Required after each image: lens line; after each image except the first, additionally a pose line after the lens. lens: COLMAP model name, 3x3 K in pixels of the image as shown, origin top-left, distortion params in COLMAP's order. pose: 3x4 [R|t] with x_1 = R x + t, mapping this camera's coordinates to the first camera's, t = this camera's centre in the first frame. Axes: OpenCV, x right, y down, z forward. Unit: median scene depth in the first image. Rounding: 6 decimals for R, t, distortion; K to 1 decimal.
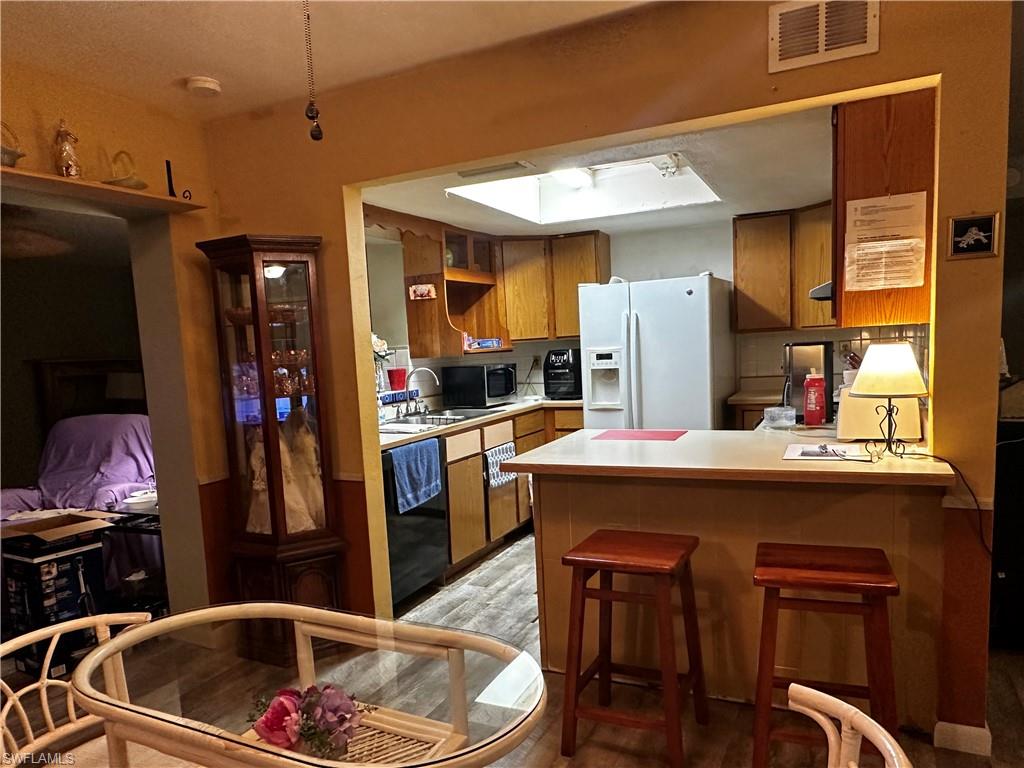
lens RADIAL K [[718.1, 0, 488.2], [0, 718.1, 433.6], [0, 0, 1]] dist [0.000271, -0.000800]
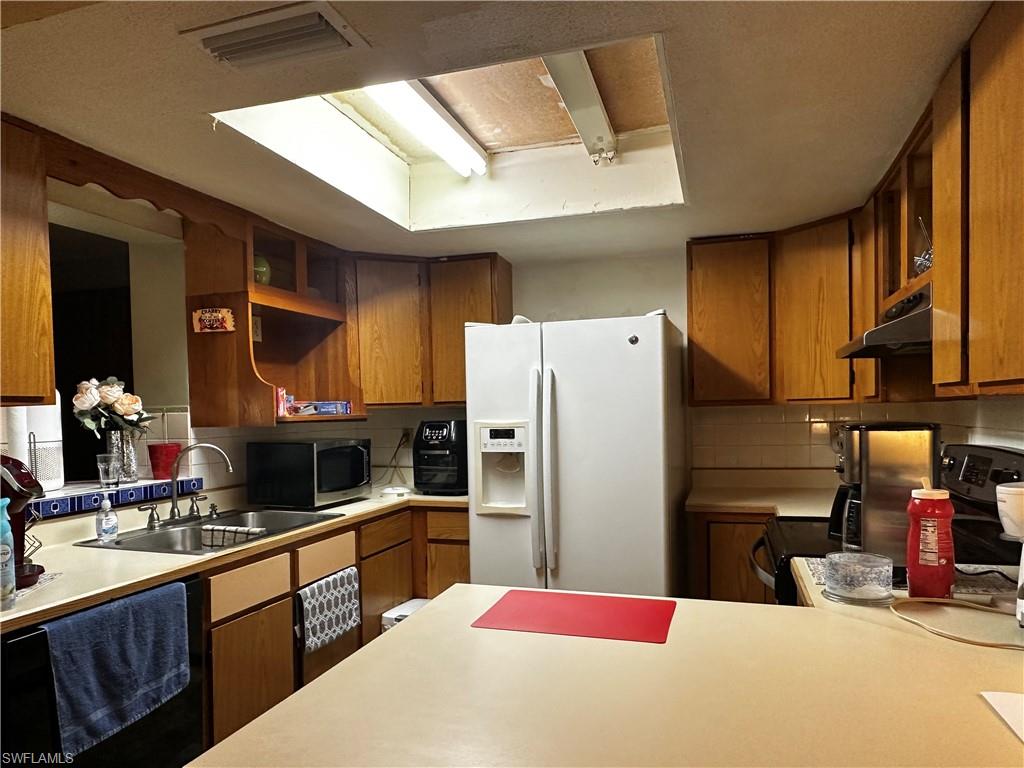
lens RADIAL K [[718.1, 0, 488.2], [0, 718.1, 433.6], [0, 0, 1]] dist [0.000271, -0.000800]
pose [[0.989237, 0.030201, 0.143173, 0.056226], [-0.016304, 0.995125, -0.097264, -0.044062], [-0.145412, 0.093883, 0.984907, 0.362389]]
